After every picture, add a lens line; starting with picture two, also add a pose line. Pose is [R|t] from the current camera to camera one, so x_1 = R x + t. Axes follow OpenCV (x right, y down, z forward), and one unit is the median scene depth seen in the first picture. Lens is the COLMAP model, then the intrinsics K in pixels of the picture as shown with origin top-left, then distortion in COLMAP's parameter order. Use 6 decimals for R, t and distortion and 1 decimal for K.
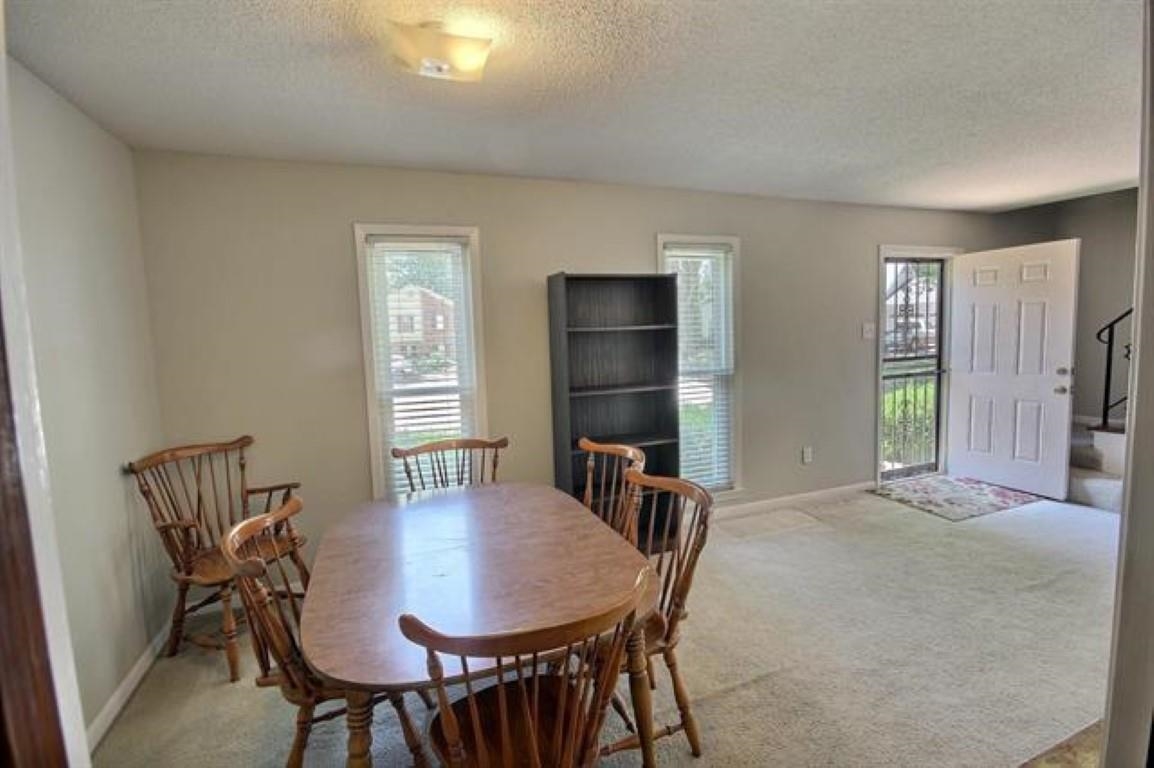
lens RADIAL K [[534.1, 0, 582.3], [0, 534.1, 383.0], [0, 0, 1]] dist [-0.001515, -0.003735]
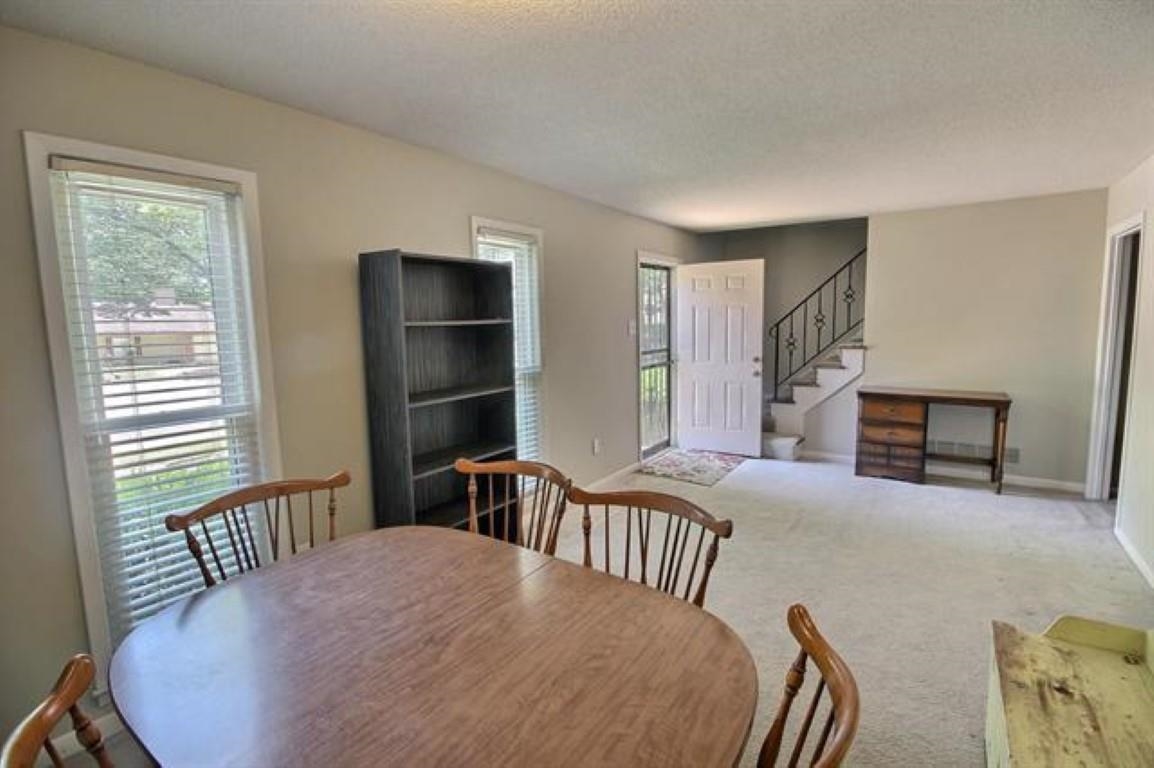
lens RADIAL K [[534.1, 0, 579.8], [0, 534.1, 385.0], [0, 0, 1]] dist [-0.001515, -0.003735]
pose [[0.822752, -0.053948, 0.565835, -0.204036], [0.048191, 0.998522, 0.025129, -0.013114], [-0.566354, 0.006593, 0.824136, 0.161429]]
